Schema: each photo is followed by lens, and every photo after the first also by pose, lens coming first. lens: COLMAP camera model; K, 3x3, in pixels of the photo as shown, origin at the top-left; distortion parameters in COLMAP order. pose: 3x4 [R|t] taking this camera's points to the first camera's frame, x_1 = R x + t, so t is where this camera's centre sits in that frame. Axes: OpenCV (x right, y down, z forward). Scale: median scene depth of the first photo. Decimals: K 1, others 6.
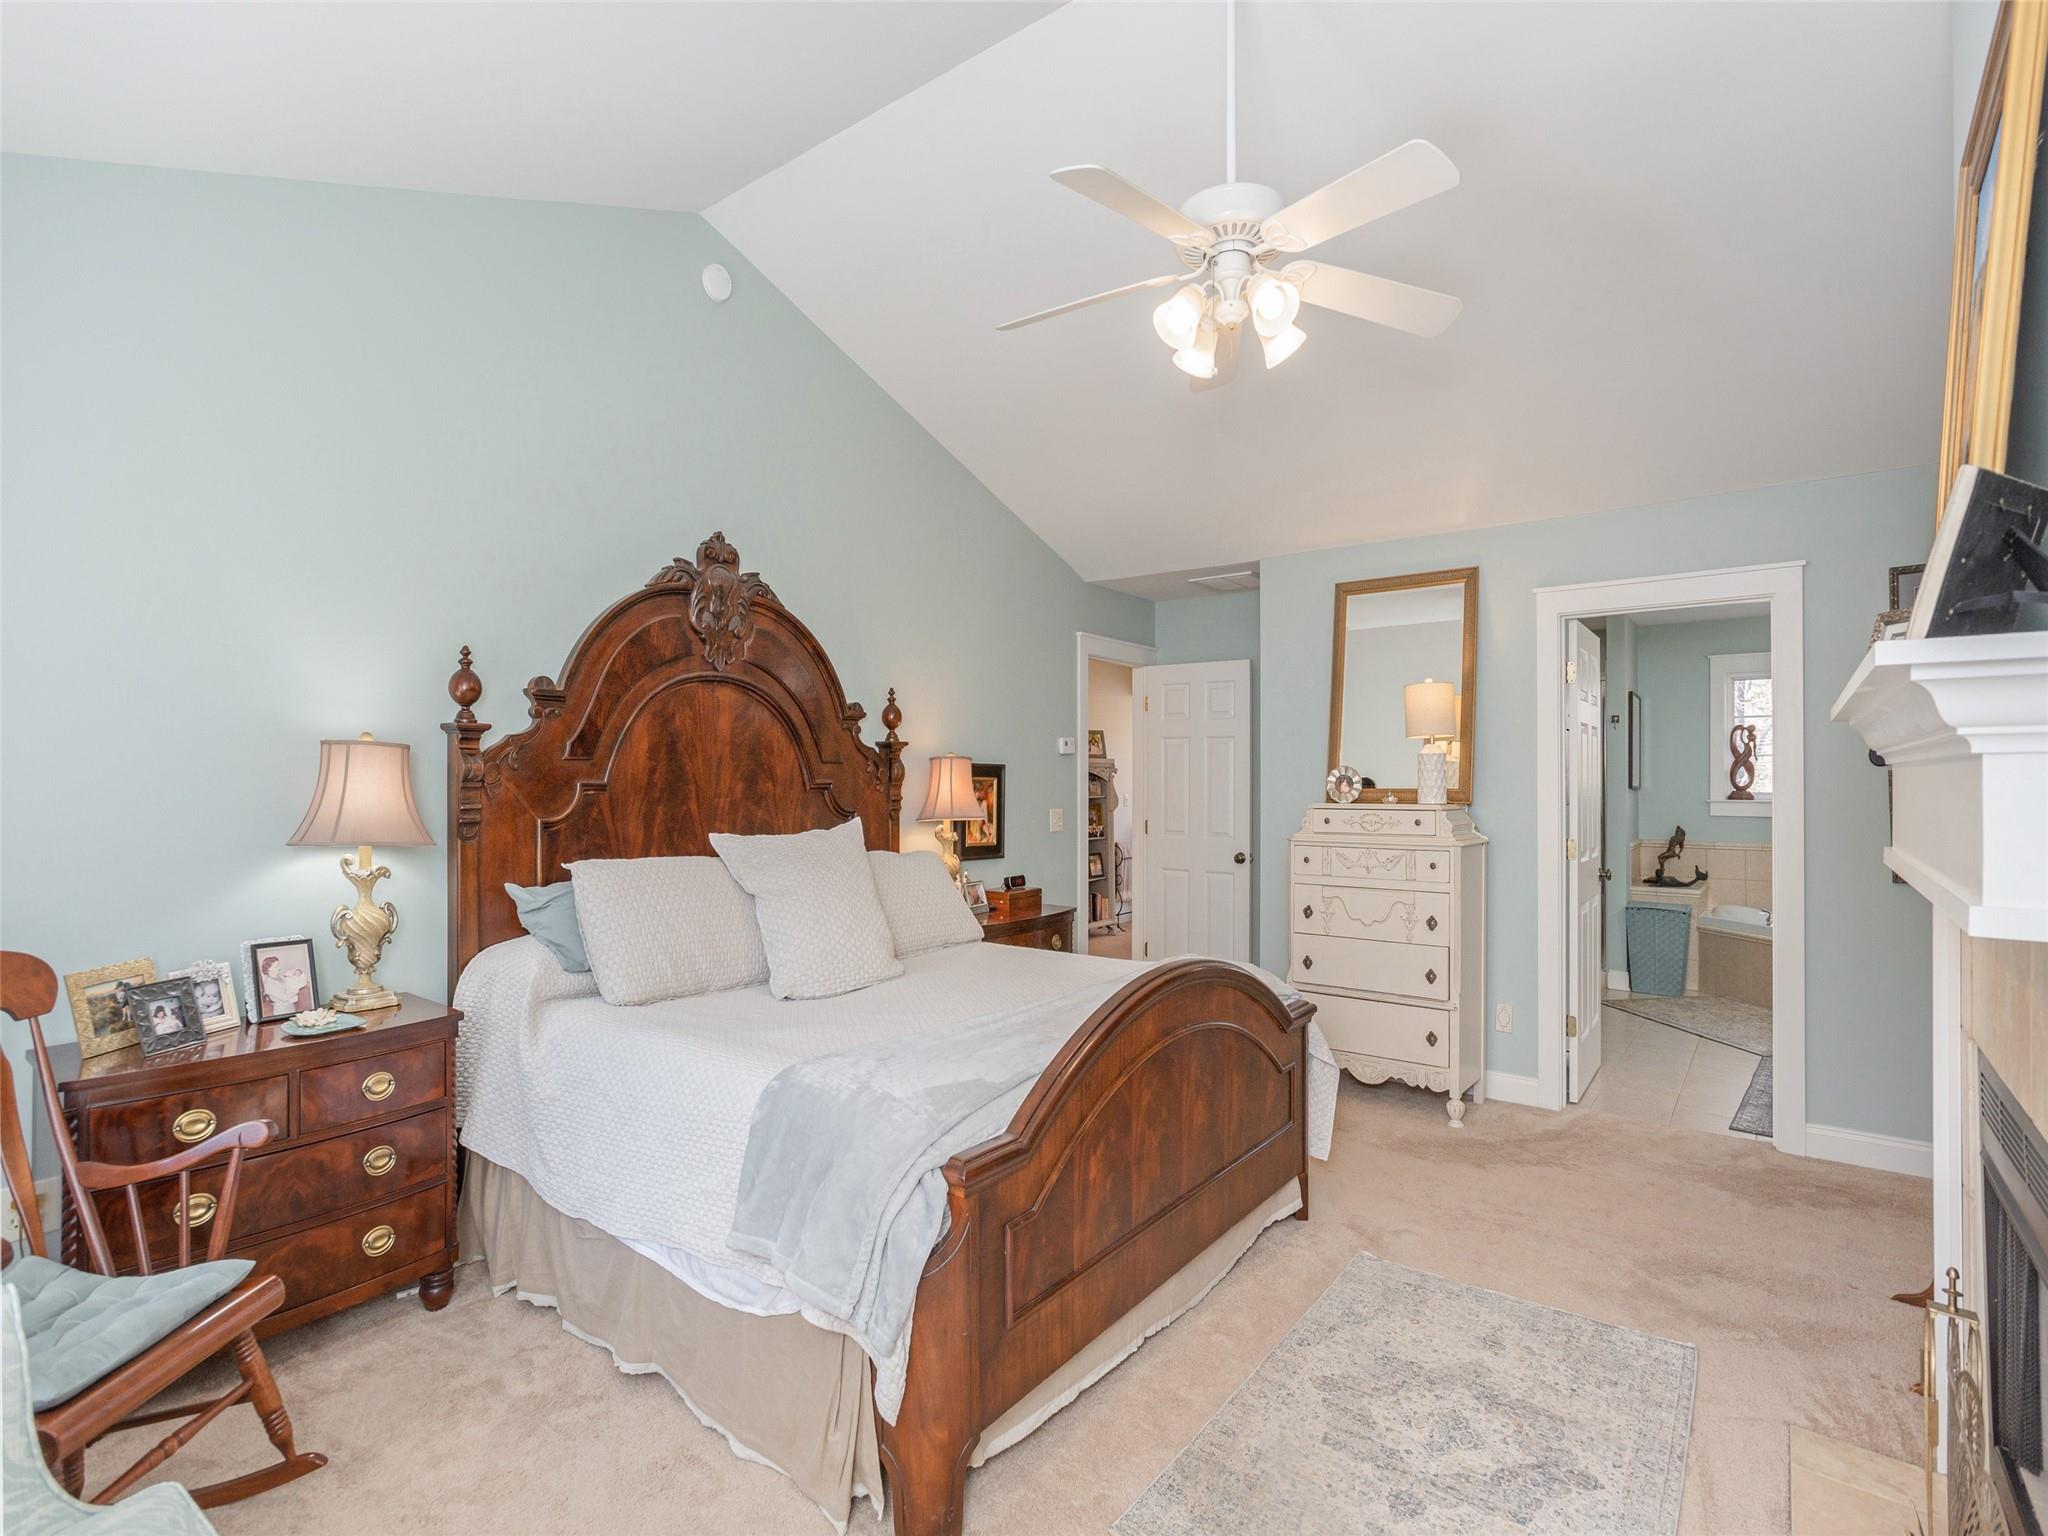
lens RADIAL K [[990.4, 0, 1017.4], [0, 990.4, 775.2], [0, 0, 1]] dist [-0.017688, 0.008781]
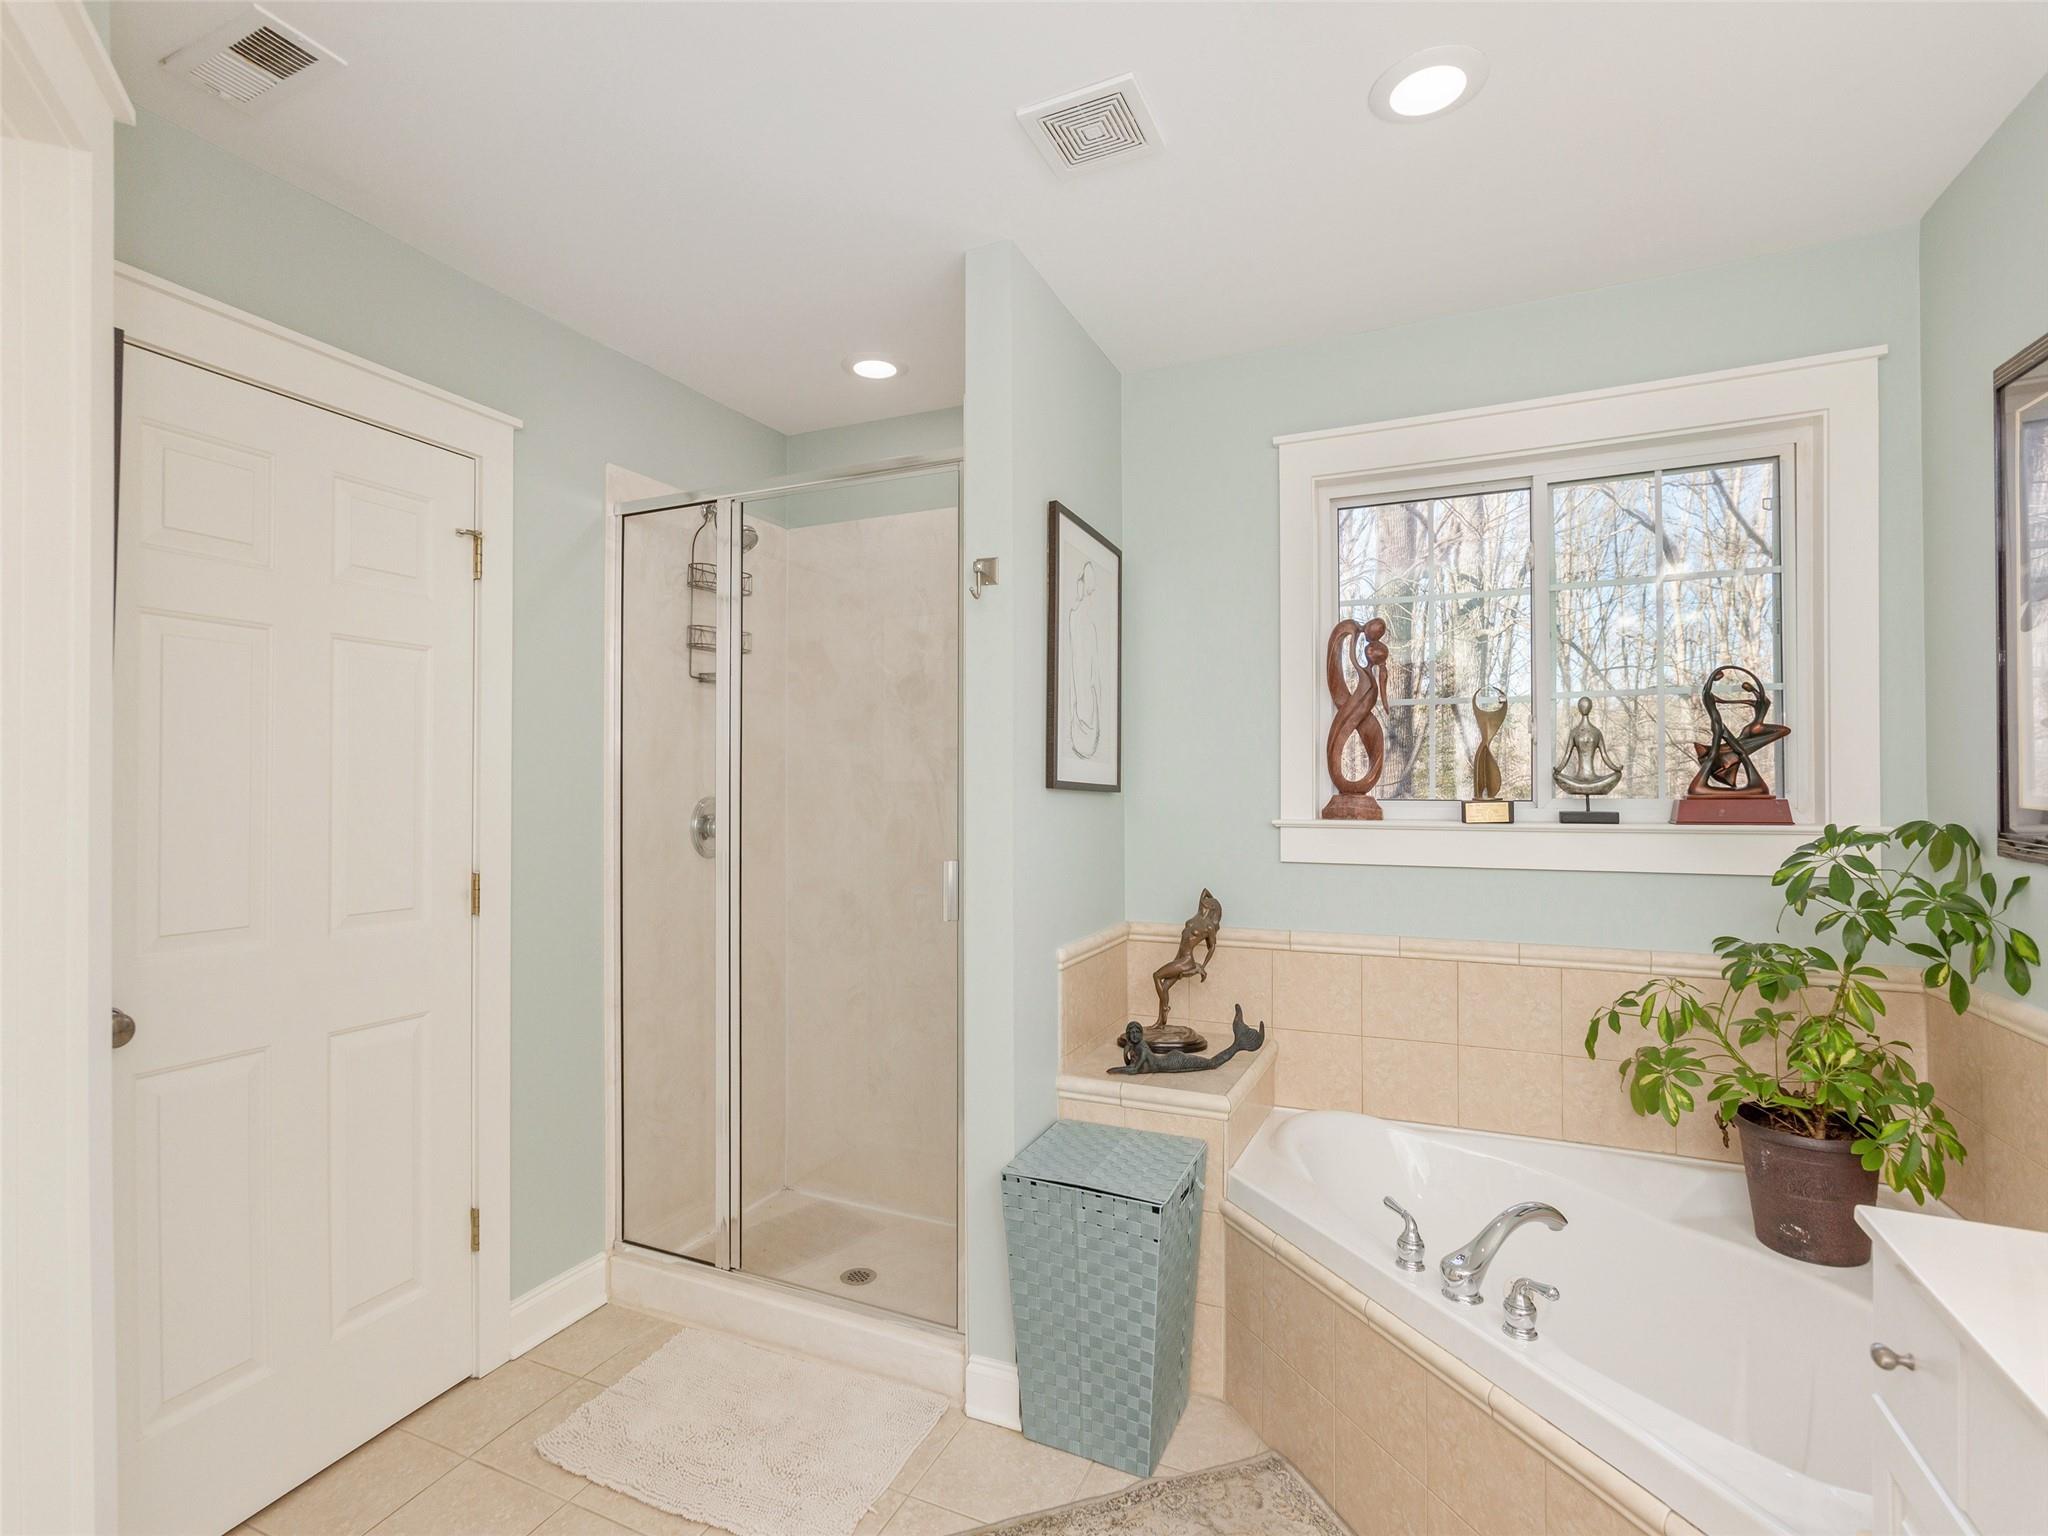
lens RADIAL K [[990.4, 0, 972.0], [0, 990.4, 785.1], [0, 0, 1]] dist [-0.017688, 0.008781]
pose [[0.979777, 0.001820, 0.200084, 0.519881], [0.000407, 0.999938, -0.011088, 0.015853], [-0.200092, 0.010945, 0.979716, 0.662194]]
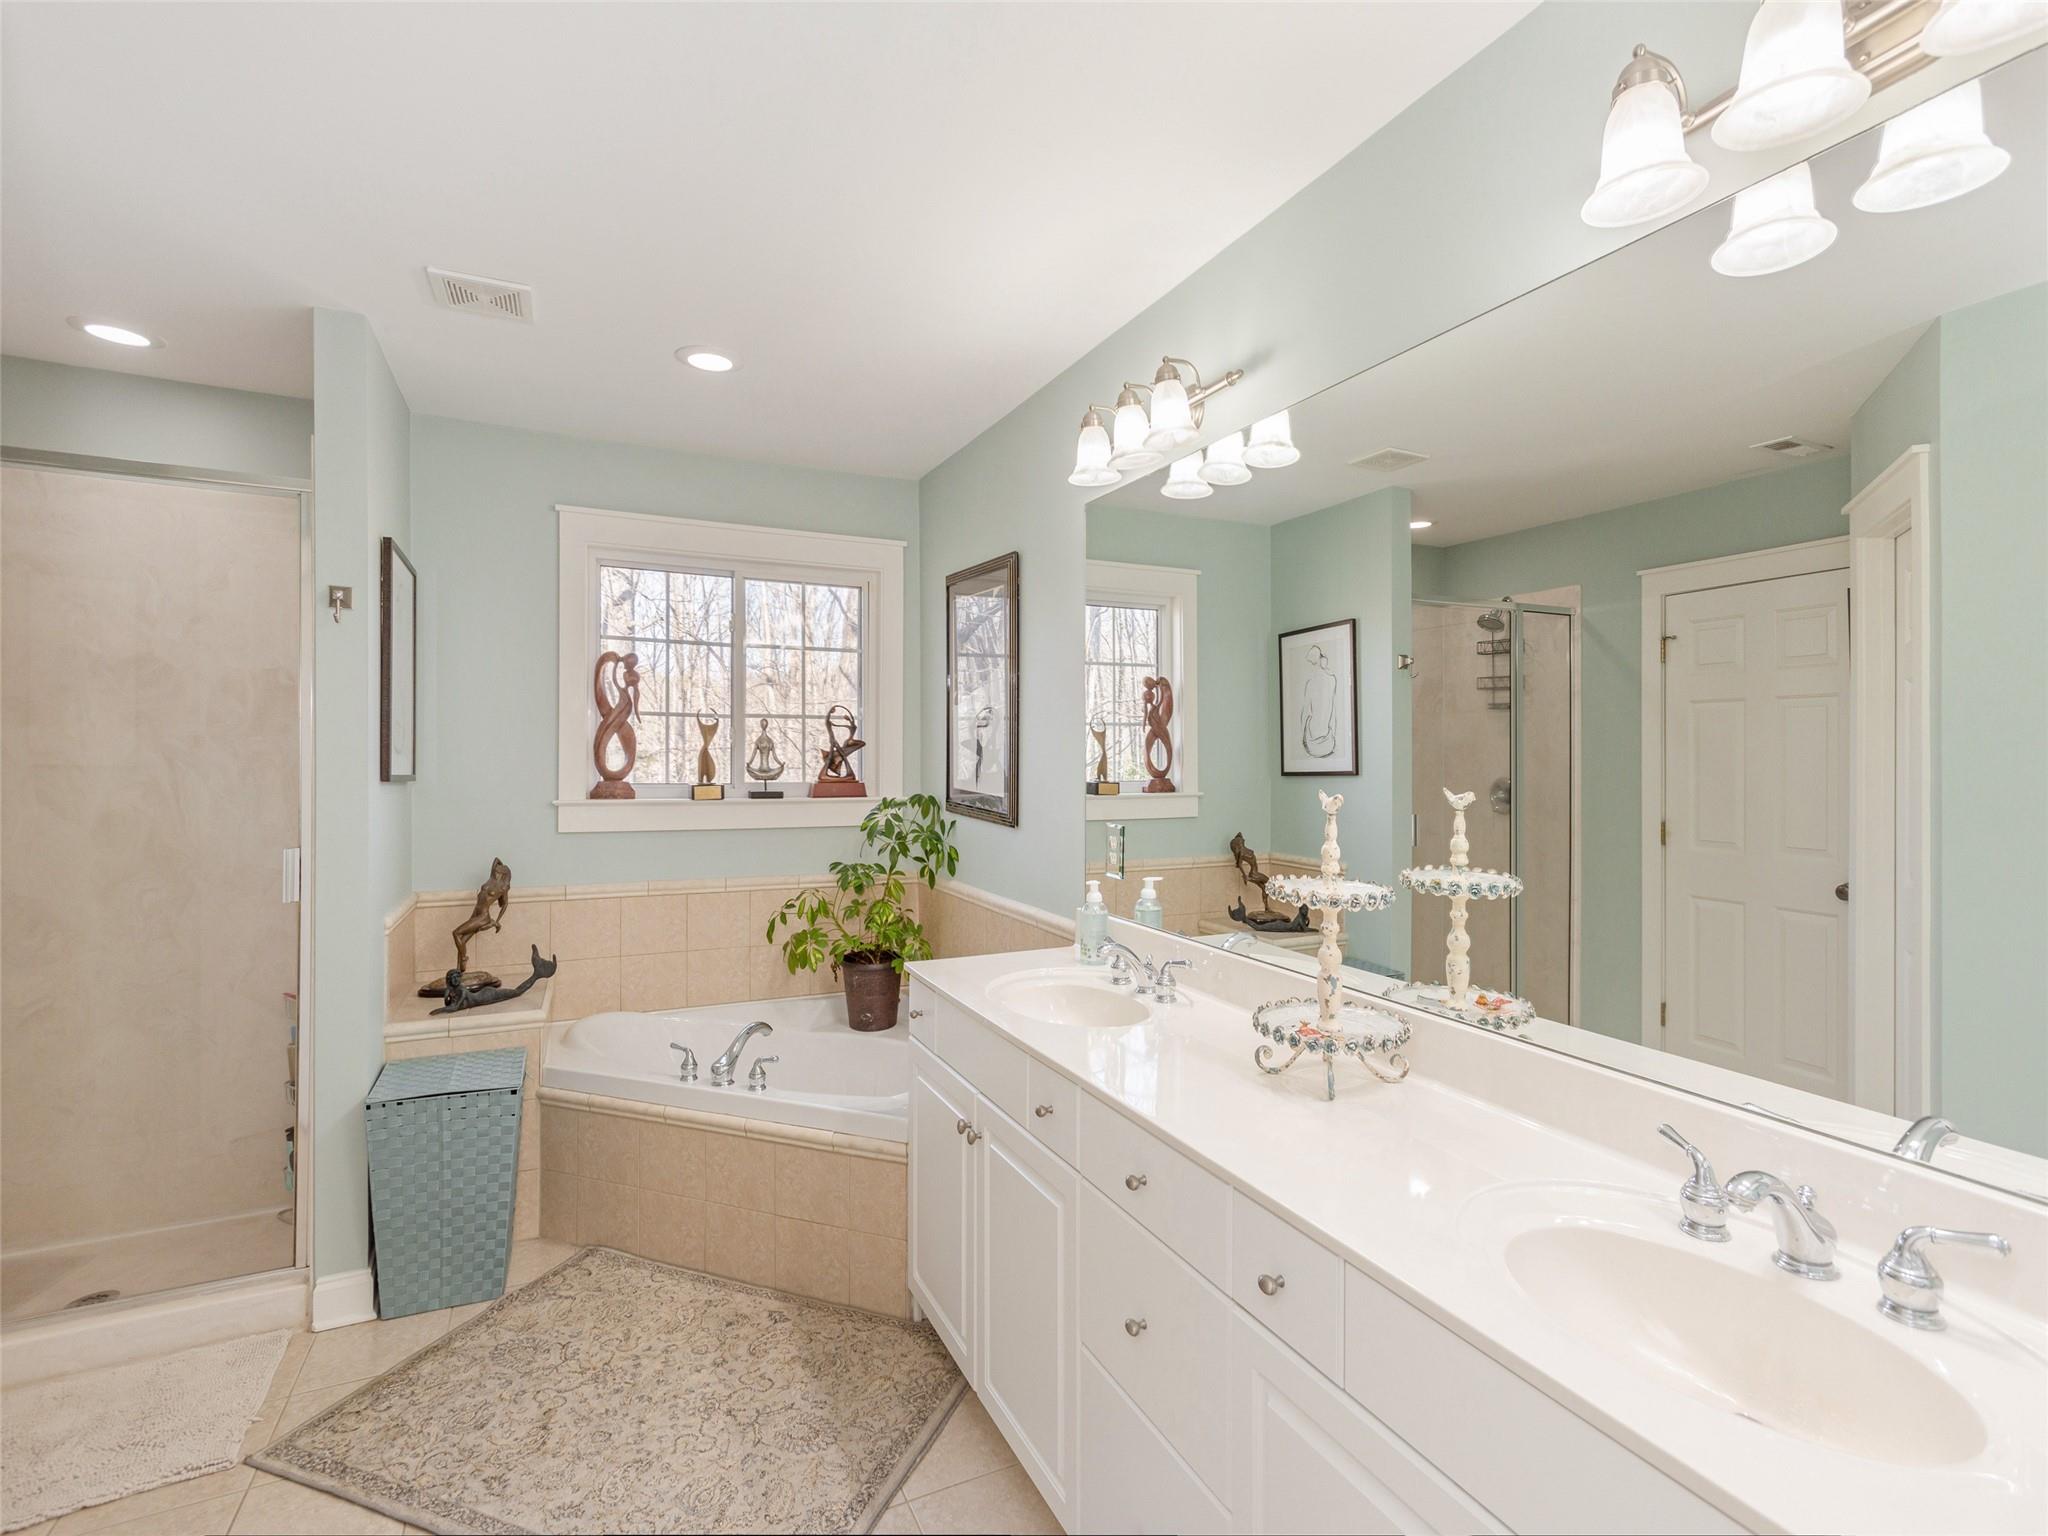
lens RADIAL K [[990.4, 0, 1028.3], [0, 990.4, 755.9], [0, 0, 1]] dist [-0.017688, 0.008781]
pose [[0.461276, 0.003012, 0.887252, 0.383282], [-0.002223, 0.999995, -0.002239, 0.003296], [-0.887254, -0.000939, 0.461280, 0.575901]]
